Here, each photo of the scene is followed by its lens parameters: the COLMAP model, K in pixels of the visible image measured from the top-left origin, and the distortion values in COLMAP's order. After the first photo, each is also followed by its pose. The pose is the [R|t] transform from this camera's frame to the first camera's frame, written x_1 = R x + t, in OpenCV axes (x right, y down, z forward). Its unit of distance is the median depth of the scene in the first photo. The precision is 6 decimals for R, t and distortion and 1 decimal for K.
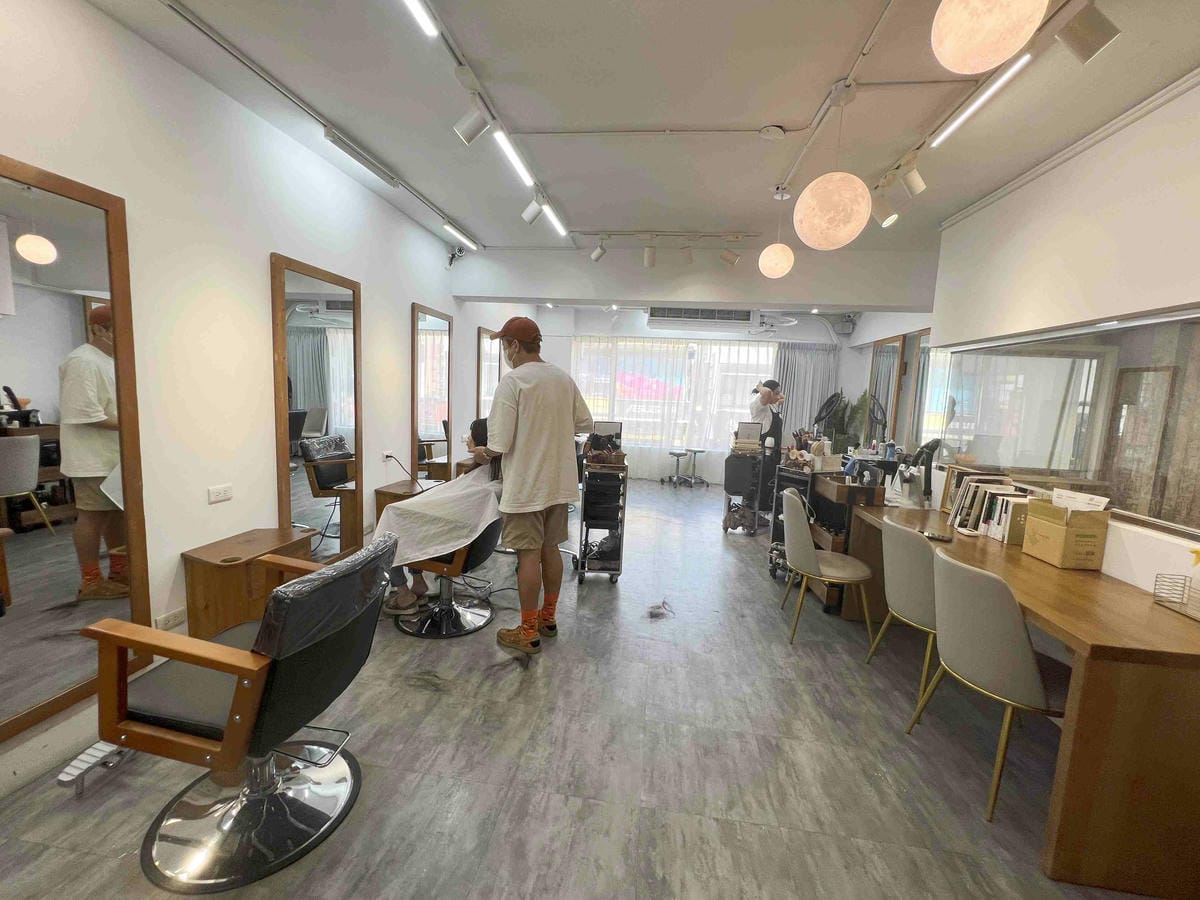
lens RADIAL K [[499.1, 0, 599.0], [0, 499.1, 447.5], [0, 0, 1]] dist [0.000689, 0.000083]
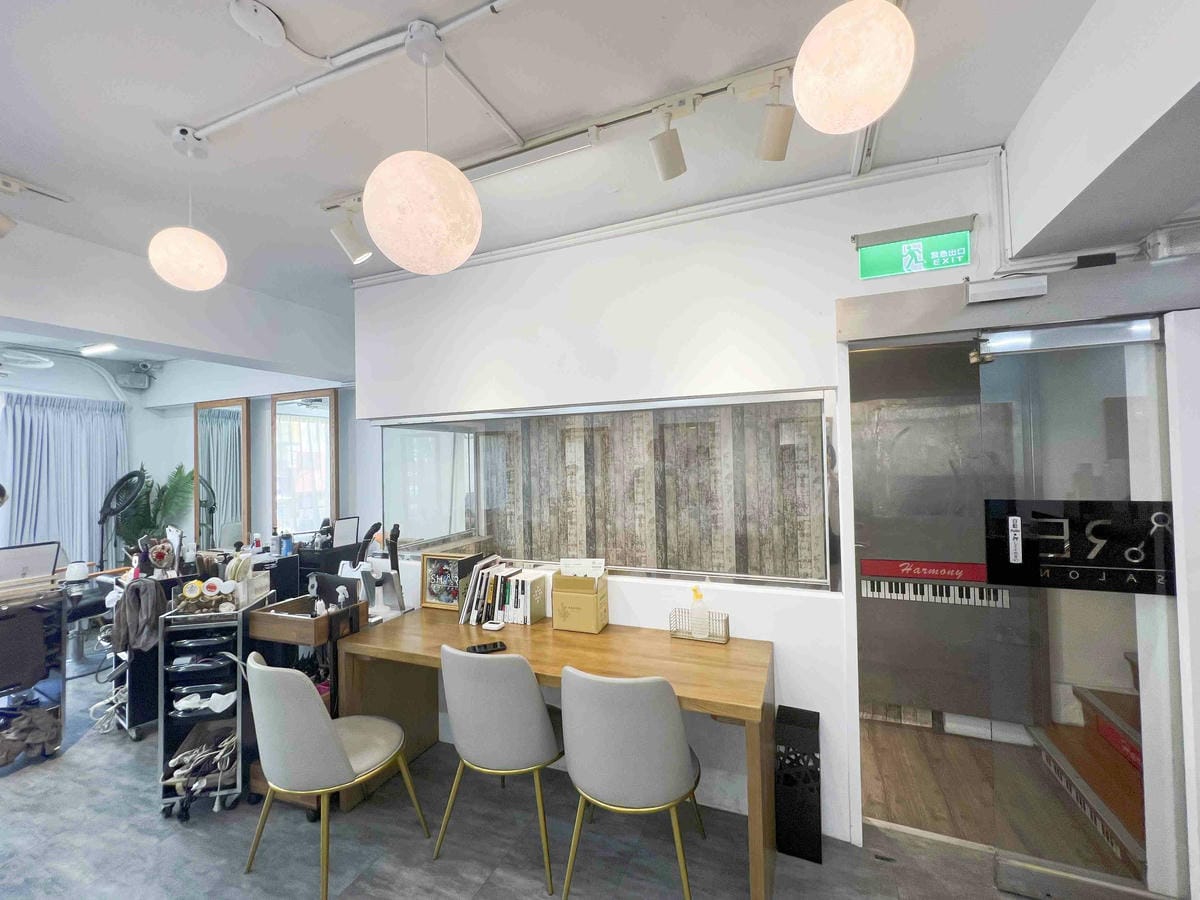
lens RADIAL K [[499.1, 0, 598.0], [0, 499.1, 449.0], [0, 0, 1]] dist [0.000689, 0.000083]
pose [[0.265149, -0.031815, 0.963682, -0.062500], [0.145239, 0.989370, -0.007299, -0.095620], [-0.953206, 0.141900, 0.266952, 0.442812]]
